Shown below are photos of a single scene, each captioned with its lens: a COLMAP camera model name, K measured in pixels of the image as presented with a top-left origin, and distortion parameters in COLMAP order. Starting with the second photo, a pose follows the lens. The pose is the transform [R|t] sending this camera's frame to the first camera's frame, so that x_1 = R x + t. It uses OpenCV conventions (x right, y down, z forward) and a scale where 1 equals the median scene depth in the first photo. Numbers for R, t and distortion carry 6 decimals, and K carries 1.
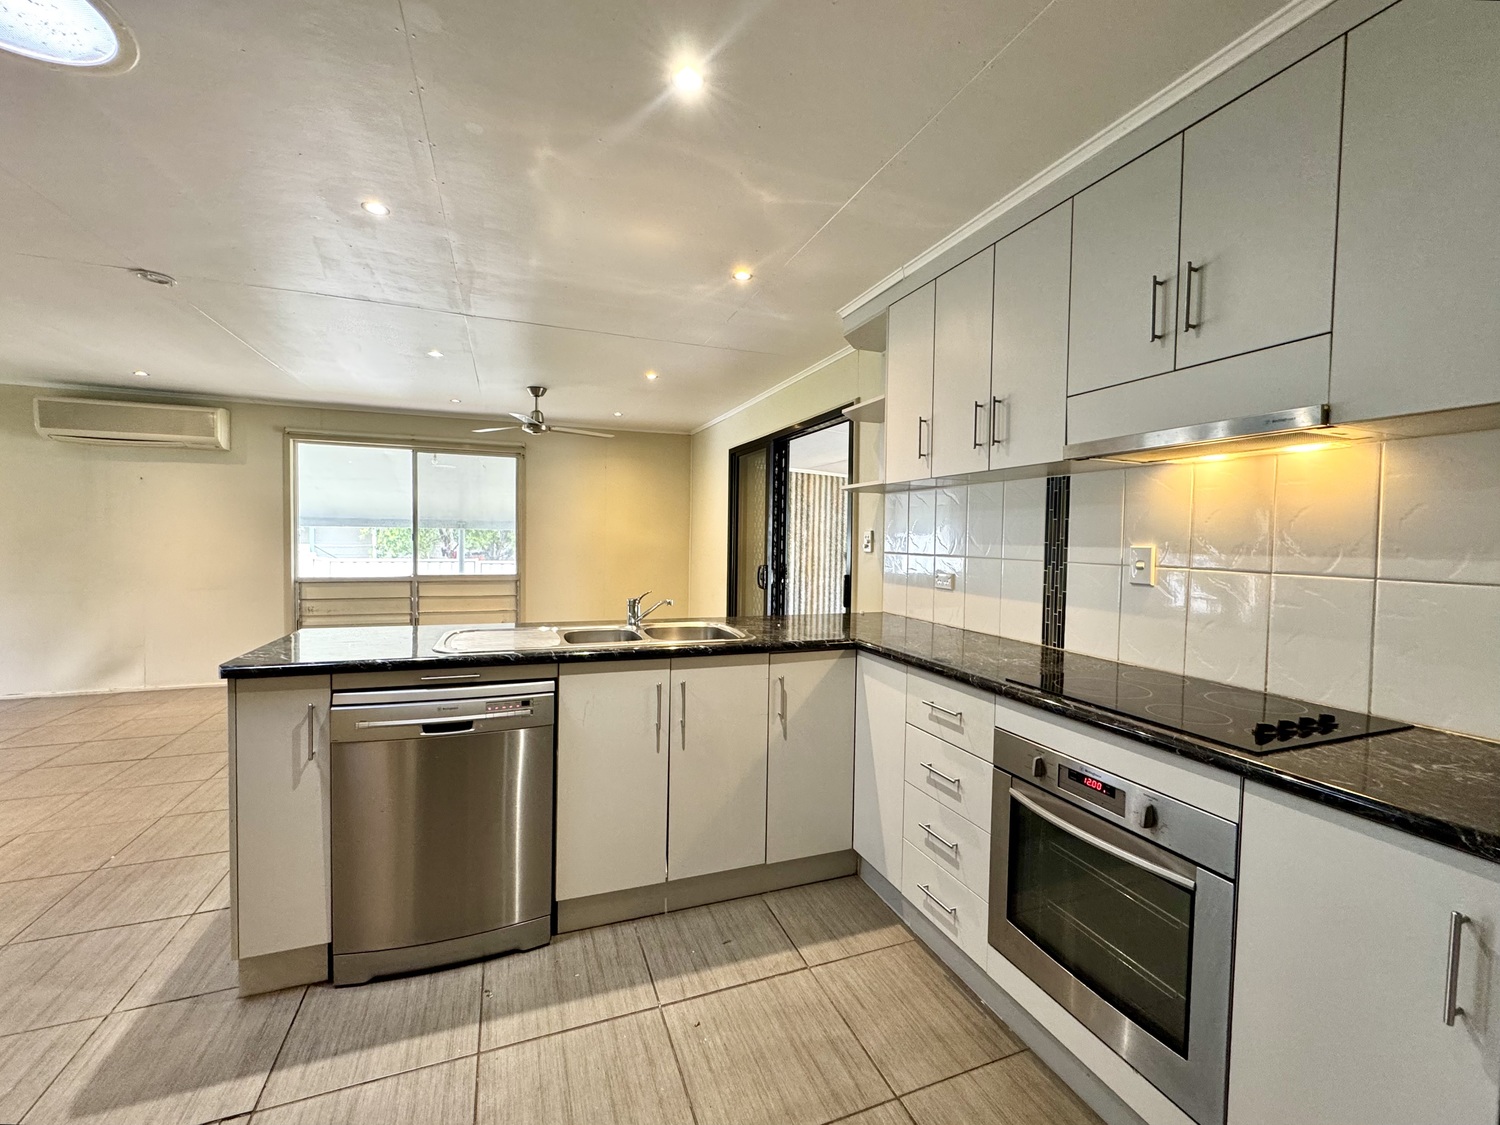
lens RADIAL K [[611.4, 0, 749.1], [0, 611.4, 558.6], [0, 0, 1]] dist [-0.001940, 0.000225]
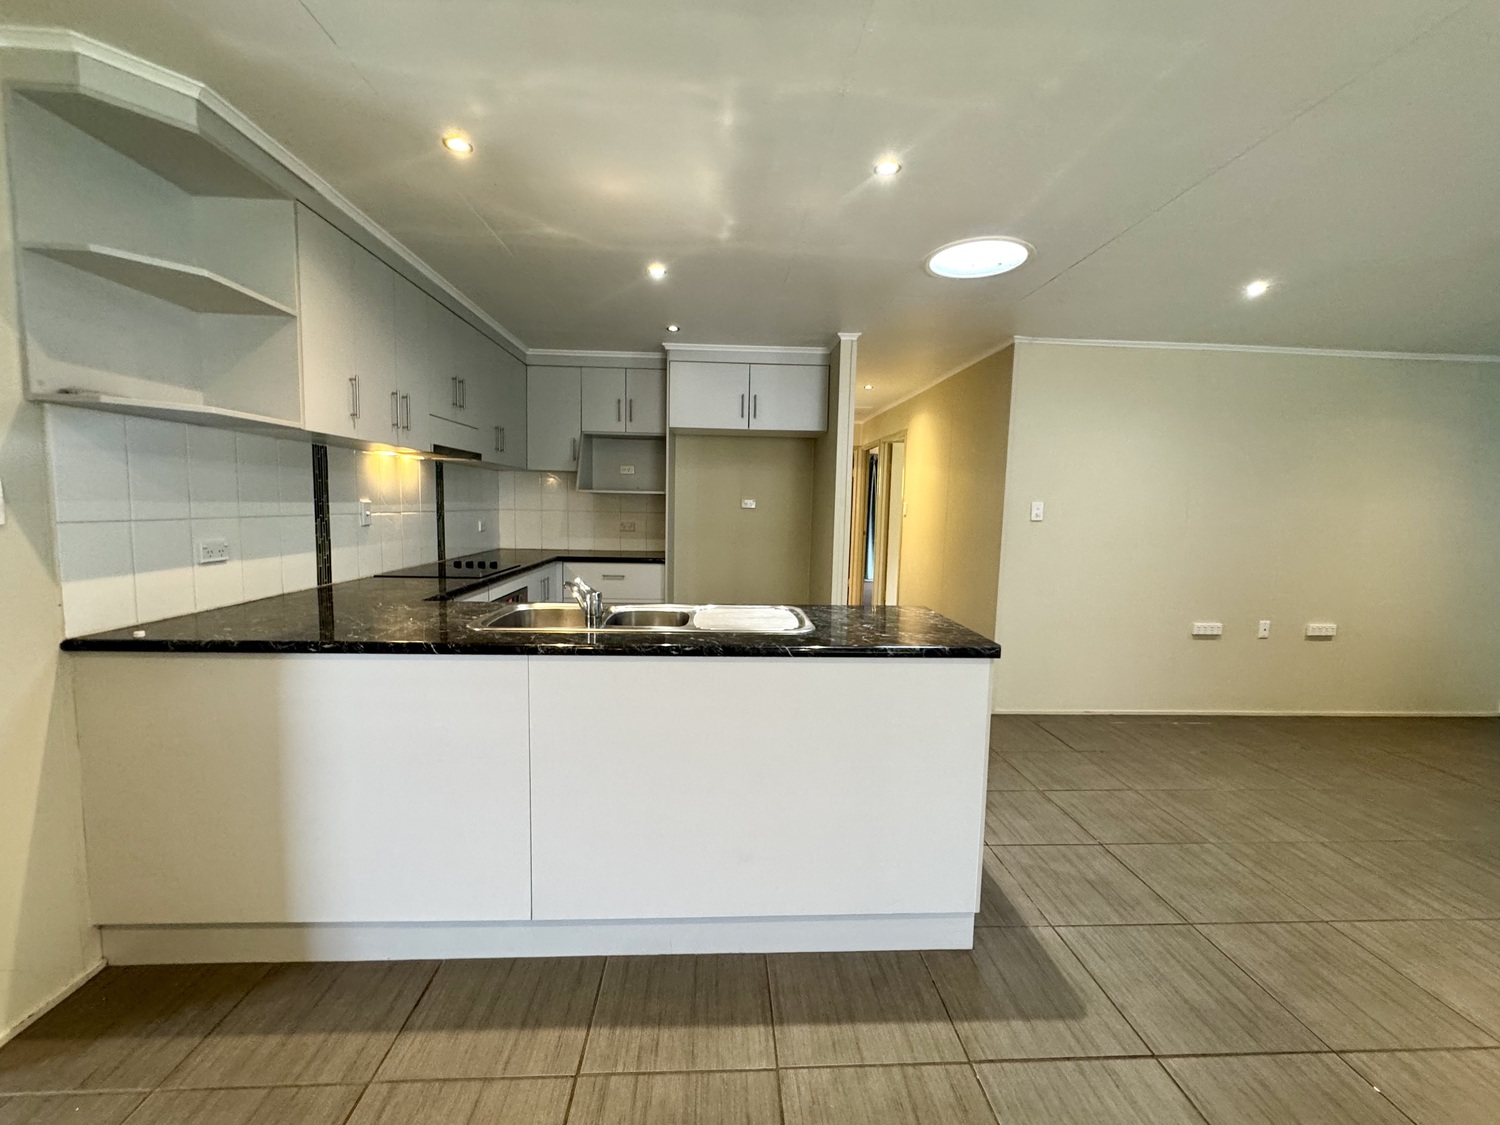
lens RADIAL K [[611.4, 0, 749.1], [0, 611.4, 558.6], [0, 0, 1]] dist [-0.001940, 0.000225]
pose [[-0.949108, -0.064398, 0.308297, -0.712063], [-0.025605, 0.991410, 0.128263, -0.090038], [-0.313908, 0.113842, -0.942604, 1.951813]]
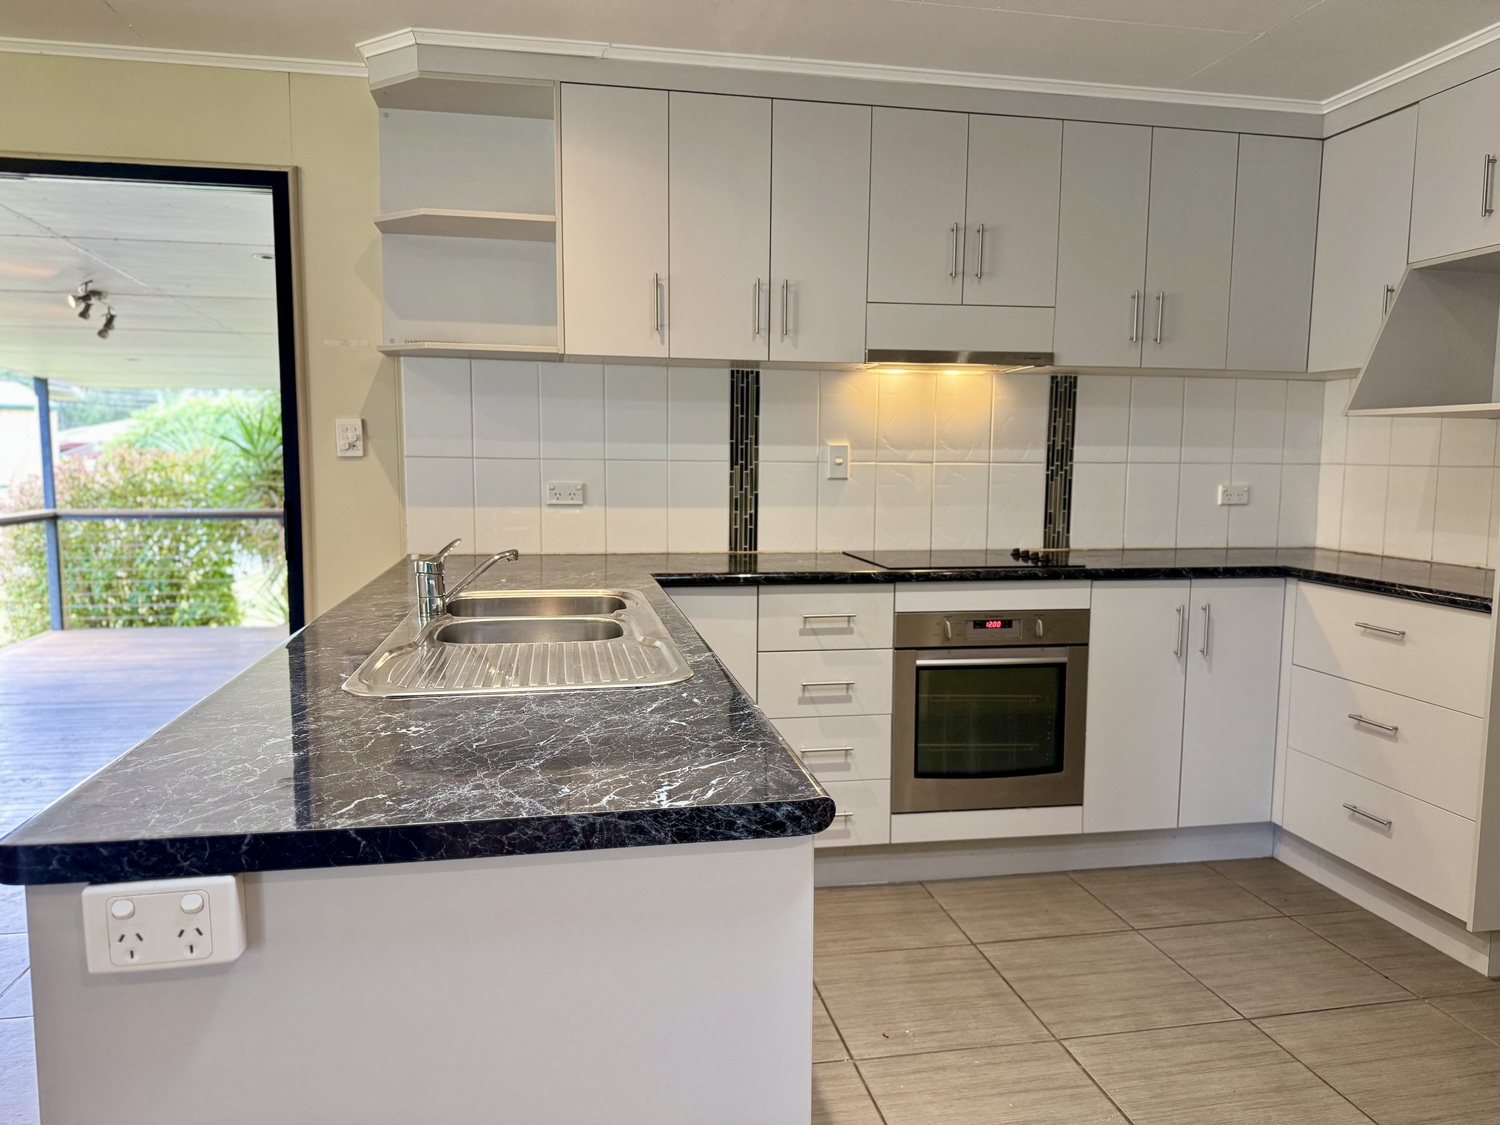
lens RADIAL K [[1056.6, 0, 754.6], [0, 1056.6, 558.3], [0, 0, 1]] dist [0.091788, -0.106344]
pose [[0.175135, -0.109739, 0.978409, -1.138027], [0.027140, 0.993929, 0.106622, -0.020086], [-0.984170, 0.007881, 0.177050, 0.719199]]
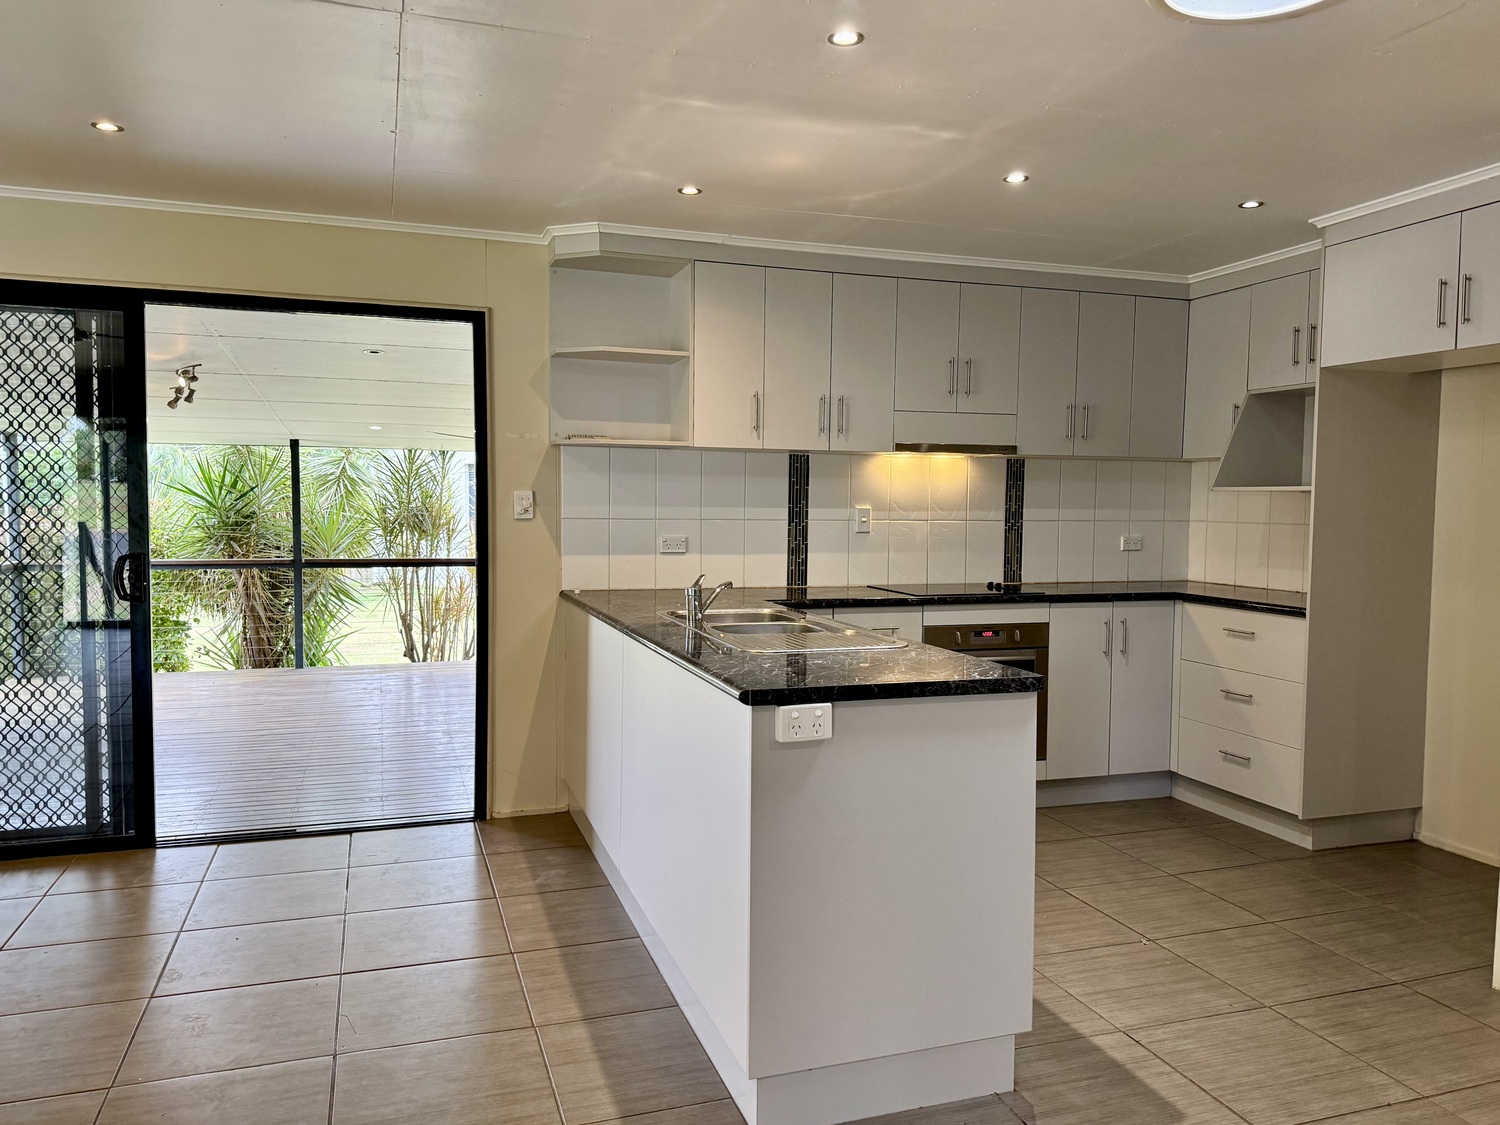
lens RADIAL K [[1076.7, 0, 764.8], [0, 1076.7, 561.4], [0, 0, 1]] dist [0.200949, -0.331593]
pose [[0.030843, -0.070512, 0.997034, -1.835178], [0.023881, 0.997276, 0.069790, -0.071205], [-0.999239, 0.021658, 0.032443, 1.029785]]
